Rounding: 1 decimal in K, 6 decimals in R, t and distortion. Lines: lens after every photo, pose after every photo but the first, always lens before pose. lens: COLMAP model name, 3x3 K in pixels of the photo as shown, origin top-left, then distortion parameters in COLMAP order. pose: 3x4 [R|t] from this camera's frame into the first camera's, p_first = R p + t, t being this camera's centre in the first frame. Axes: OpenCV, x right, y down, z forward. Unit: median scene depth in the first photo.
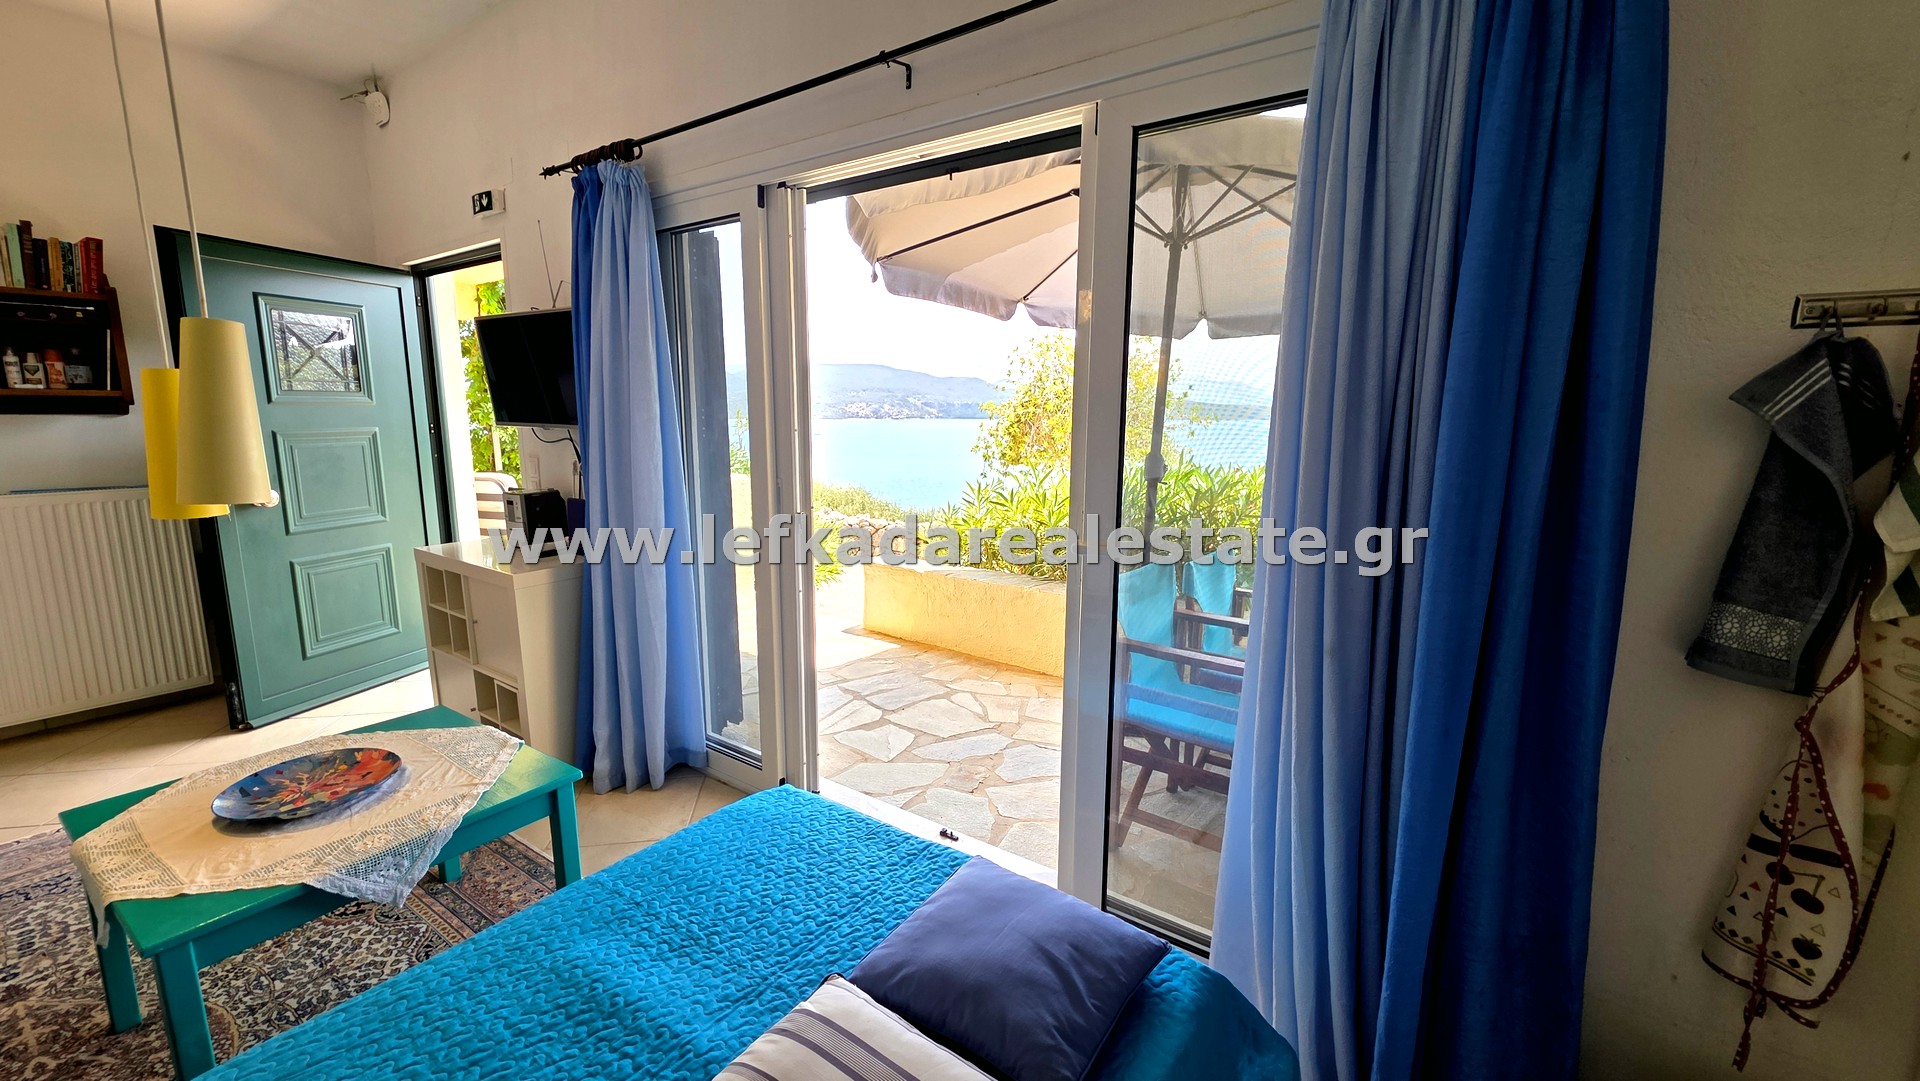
lens RADIAL K [[769.2, 0, 957.4], [0, 769.2, 529.7], [0, 0, 1]] dist [0.004583, 0.000504]
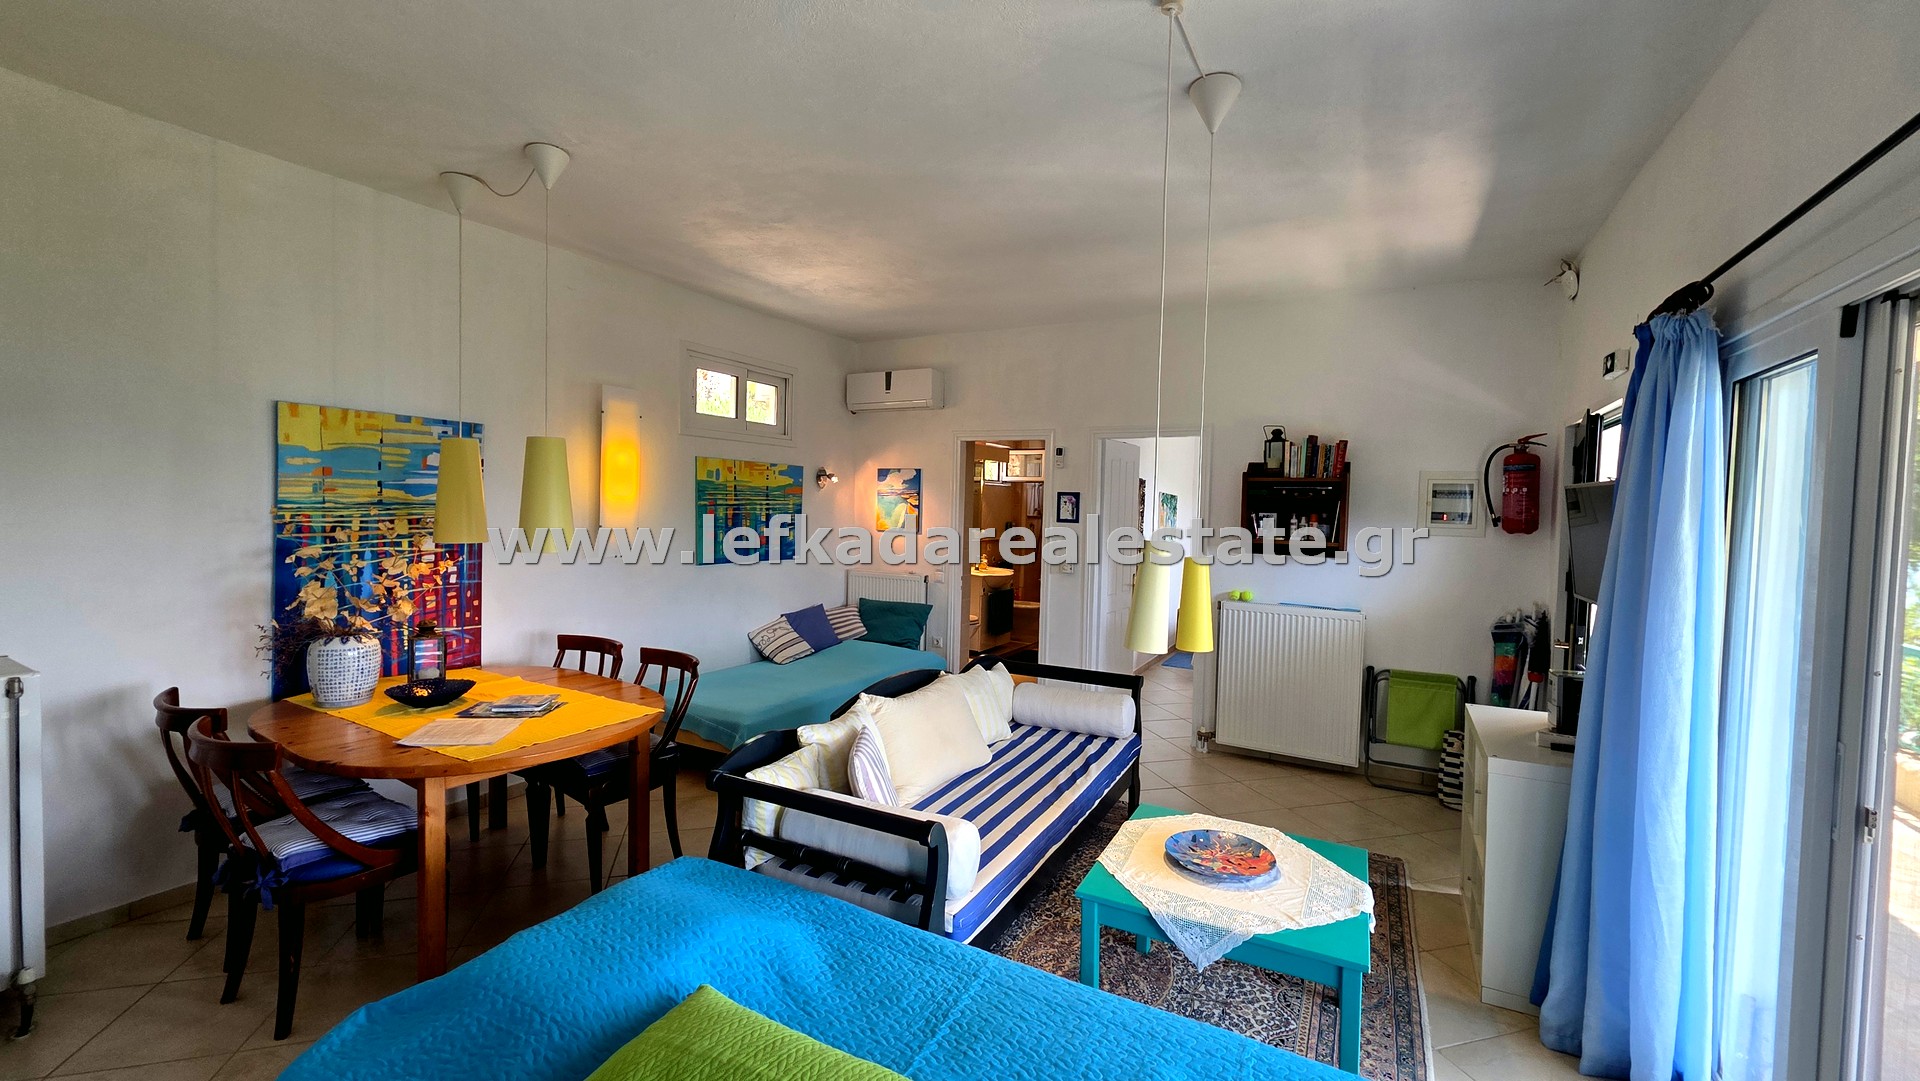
lens RADIAL K [[769.2, 0, 964.5], [0, 769.2, 537.2], [0, 0, 1]] dist [0.004583, 0.000504]
pose [[0.127608, 0.039154, -0.991052, 0.247035], [-0.184569, 0.982704, 0.015059, -0.090302], [0.974500, 0.180995, 0.132628, 0.152811]]
